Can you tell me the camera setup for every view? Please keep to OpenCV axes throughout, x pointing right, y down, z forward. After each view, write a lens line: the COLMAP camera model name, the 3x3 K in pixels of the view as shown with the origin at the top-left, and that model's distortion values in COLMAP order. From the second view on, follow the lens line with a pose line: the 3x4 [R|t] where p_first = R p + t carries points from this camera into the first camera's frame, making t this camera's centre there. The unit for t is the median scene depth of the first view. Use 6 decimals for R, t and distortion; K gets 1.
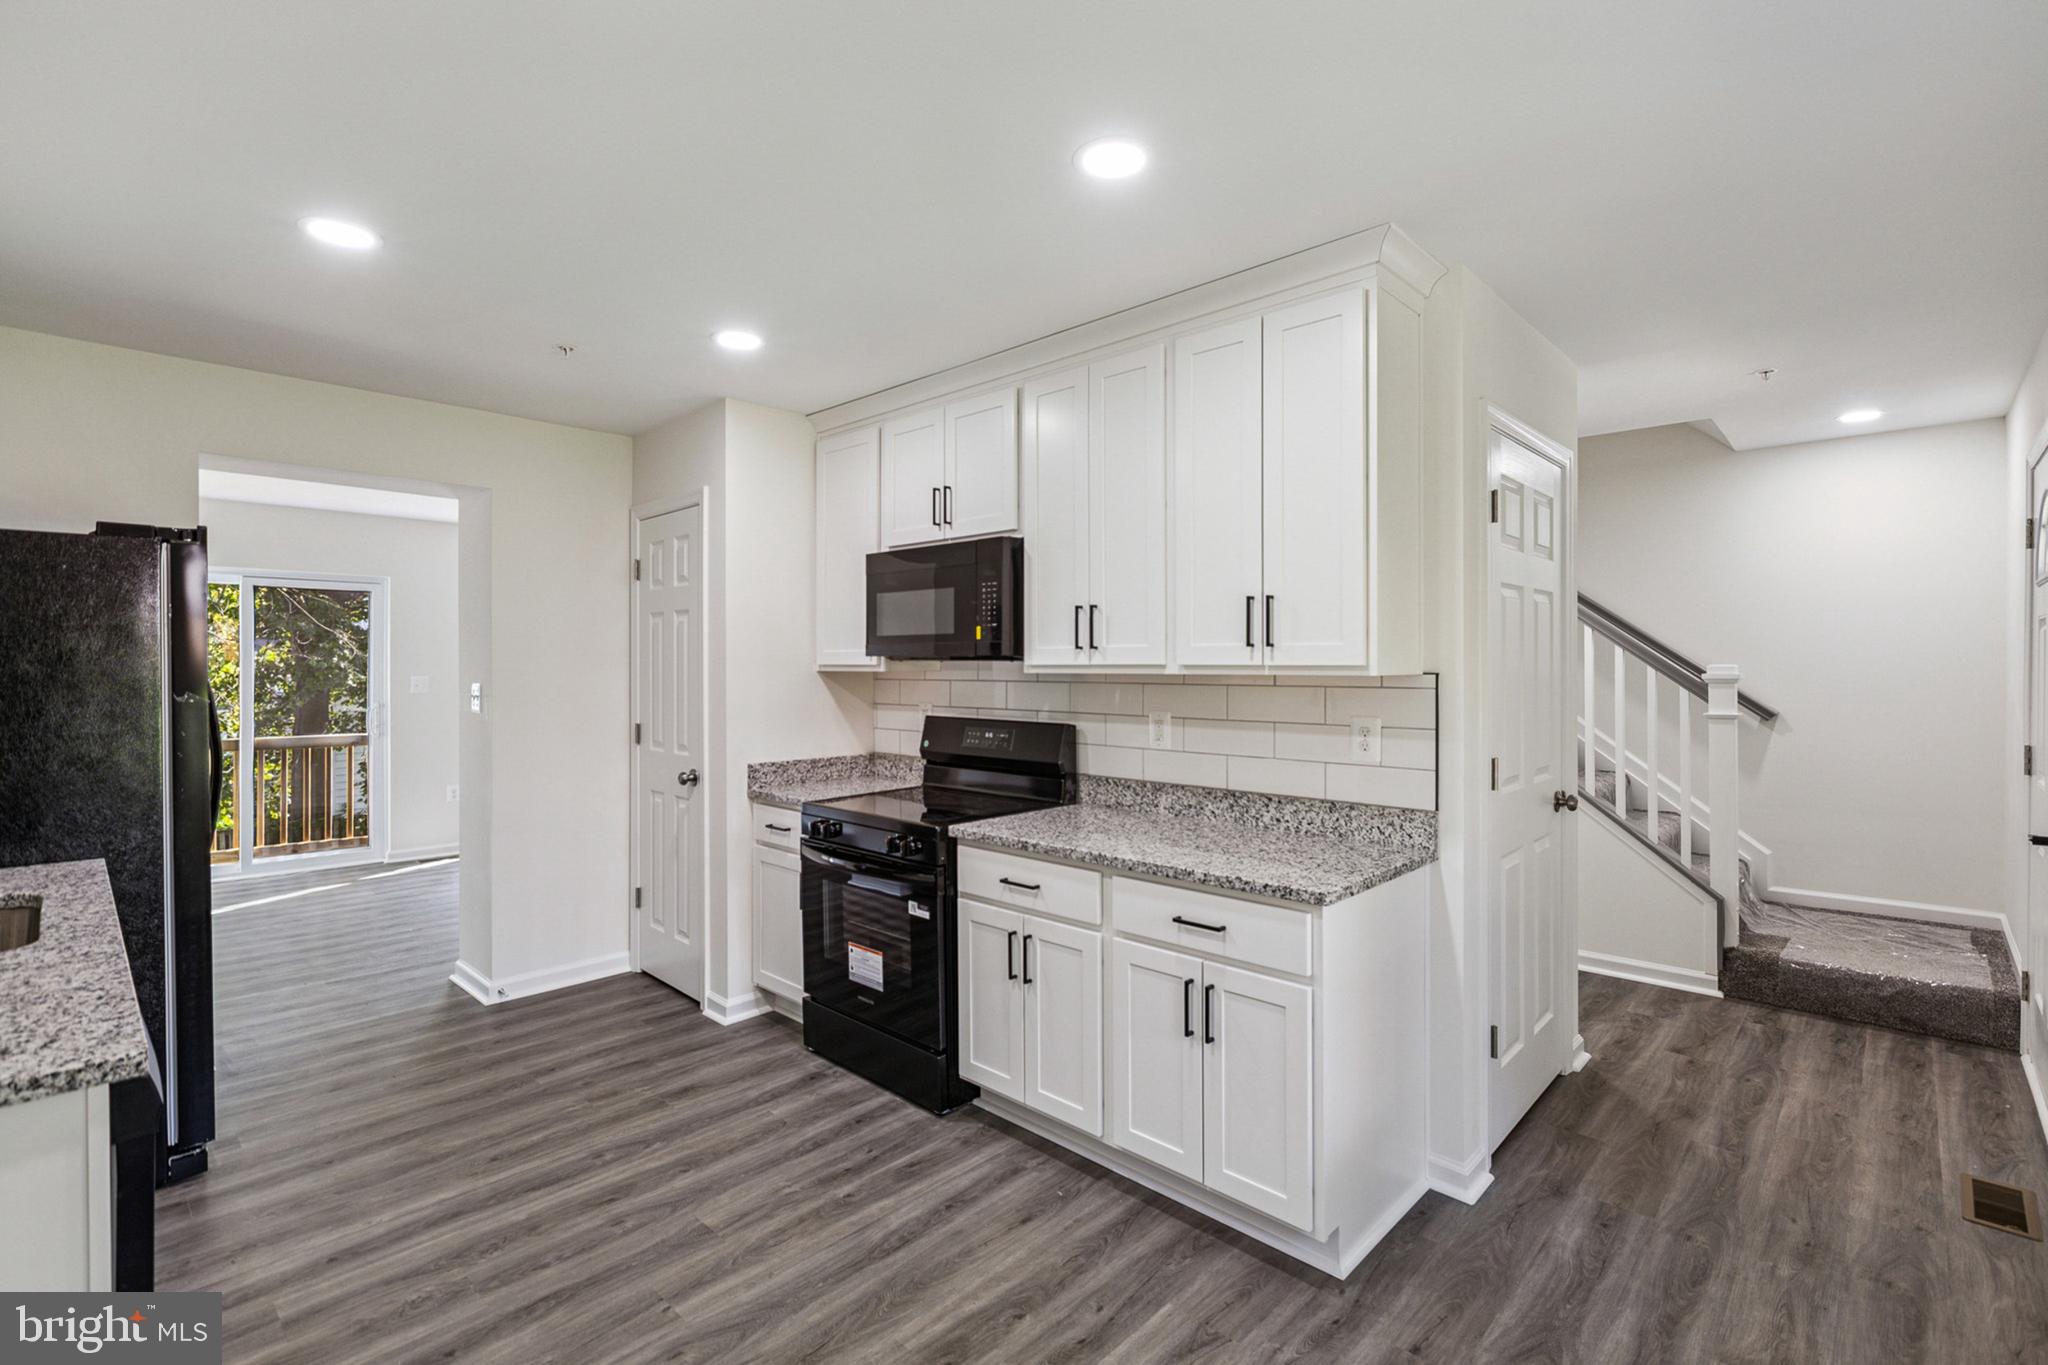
lens RADIAL K [[956.3, 0, 1039.7], [0, 956.3, 669.1], [0, 0, 1]] dist [-0.004096, -0.000221]
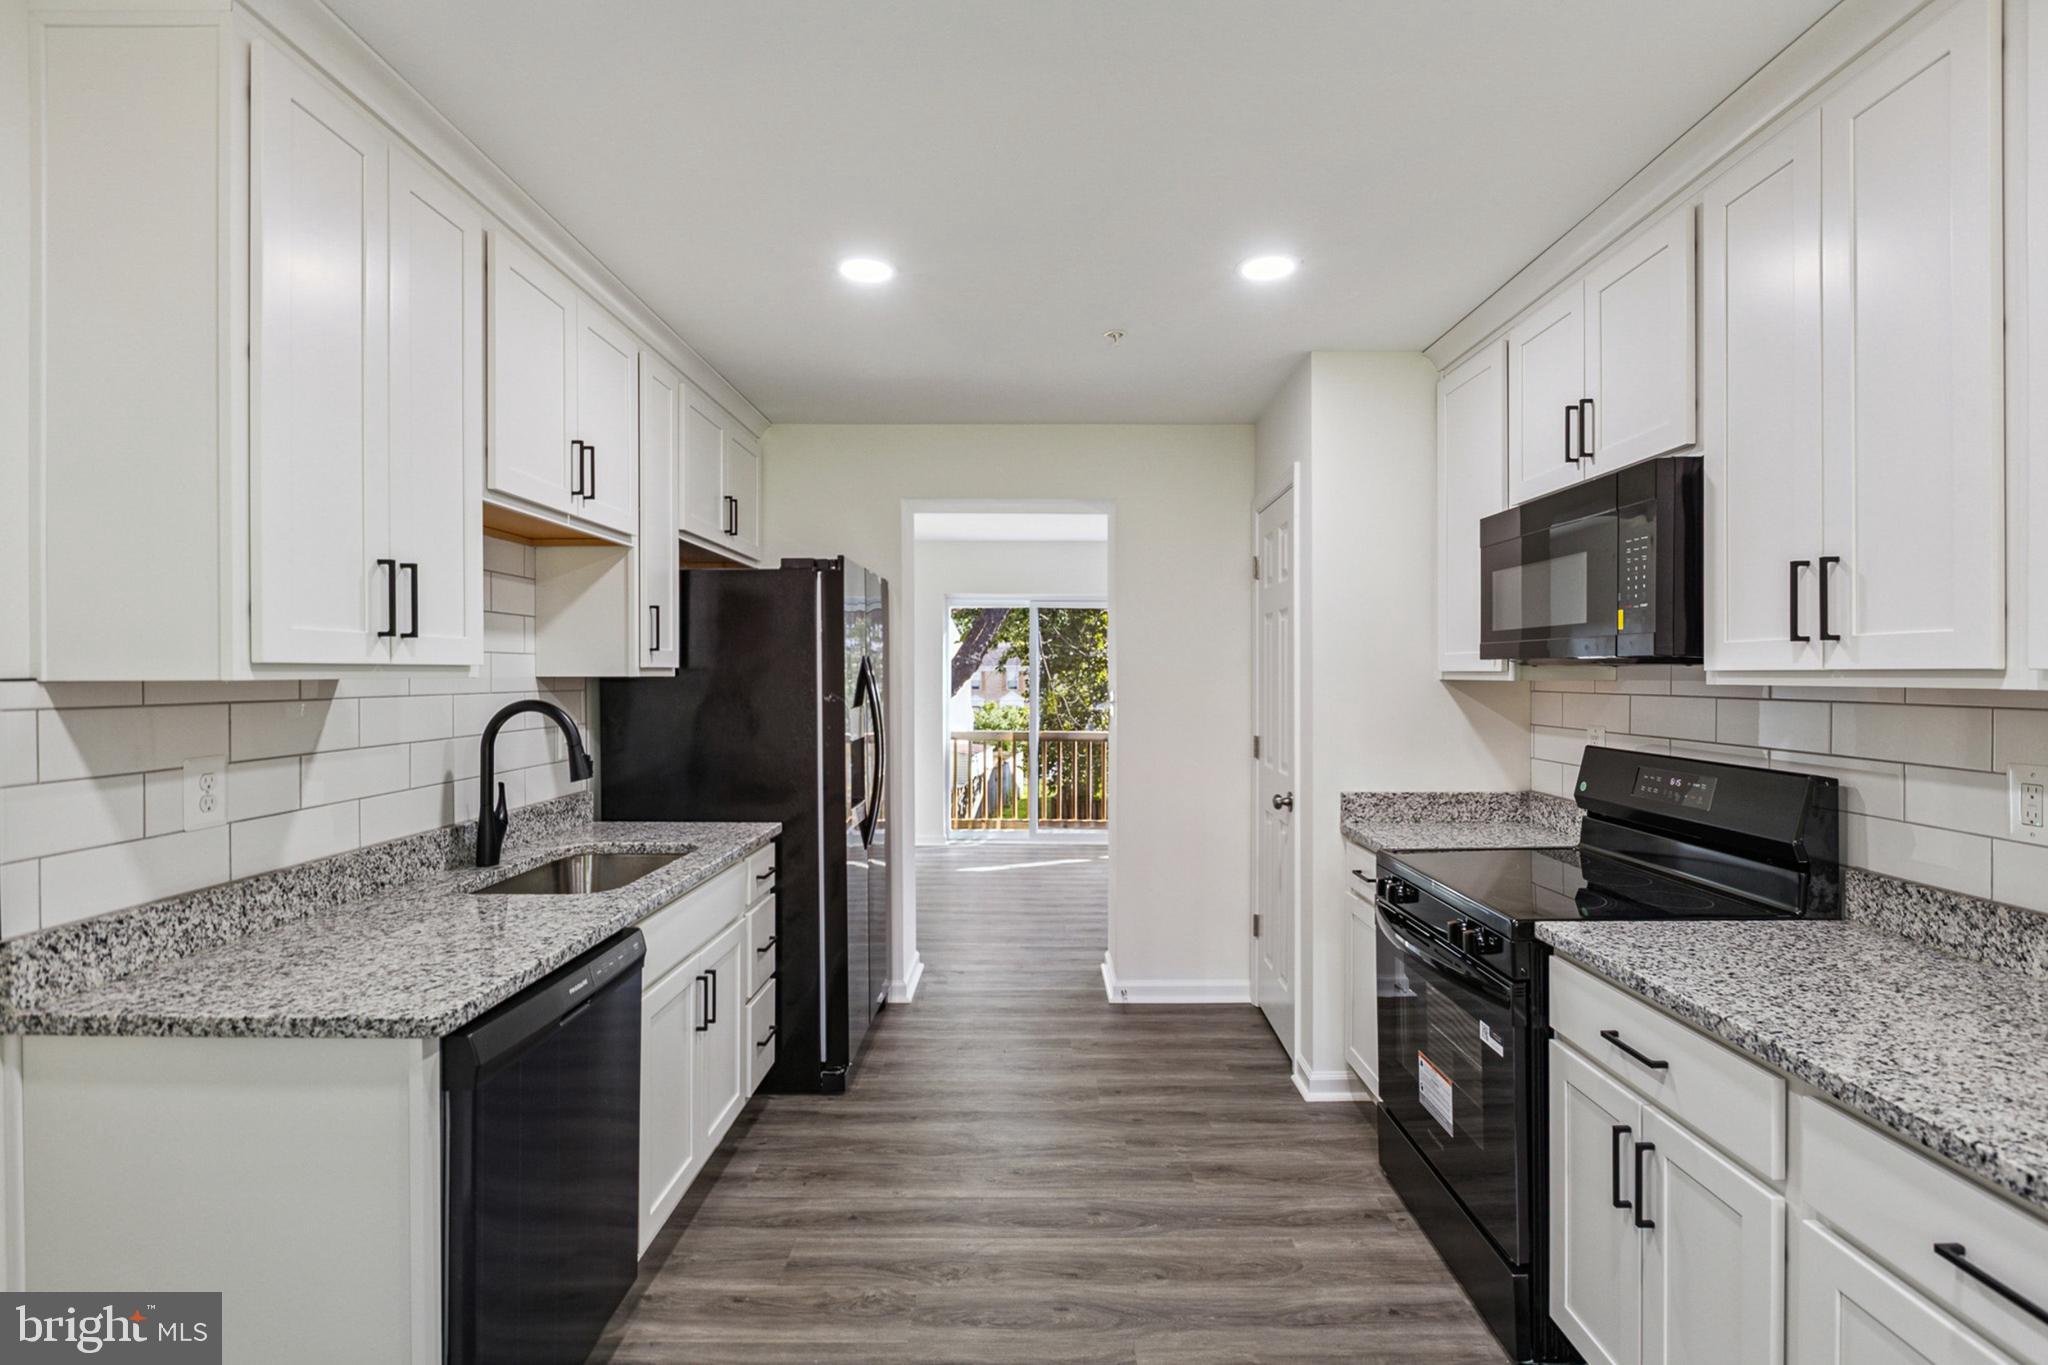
lens RADIAL K [[947.1, 0, 1015.9], [0, 947.1, 677.7], [0, 0, 1]] dist [-0.004568, -0.001057]
pose [[0.677944, 0.004350, -0.735100, 0.116905], [-0.004289, 0.999989, 0.001962, 0.000683], [0.735101, 0.001823, 0.677956, 0.273631]]
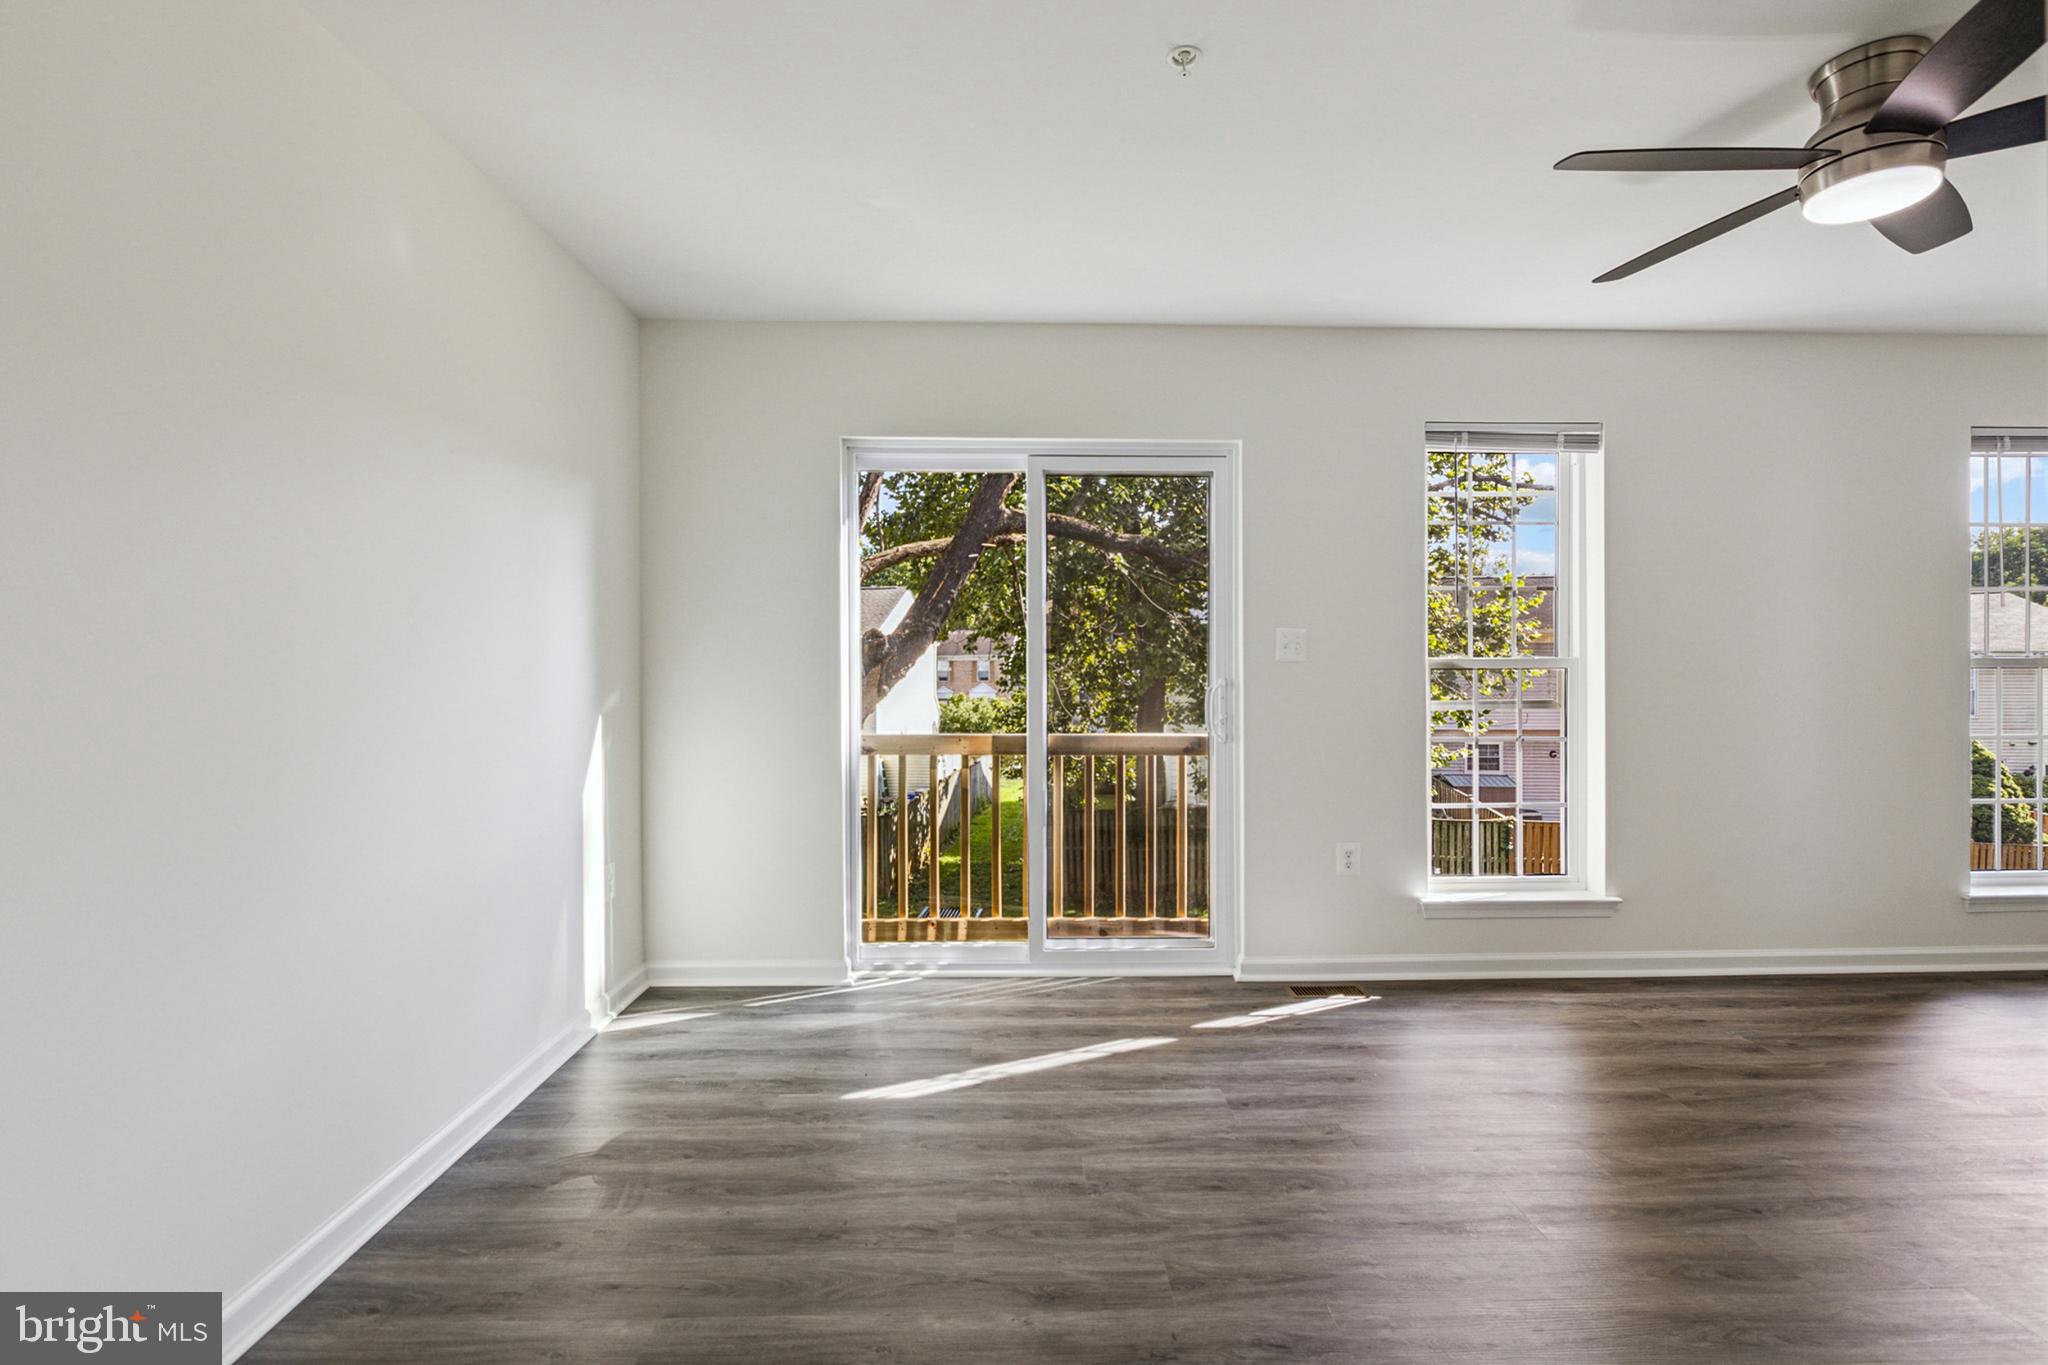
lens RADIAL K [[967.0, 0, 1029.0], [0, 967.0, 673.7], [0, 0, 1]] dist [0.019380, -0.018548]
pose [[0.709647, 0.004487, -0.704543, -0.788096], [-0.001158, 0.999986, 0.005202, 0.060824], [0.704557, -0.002876, 0.709642, 1.088637]]
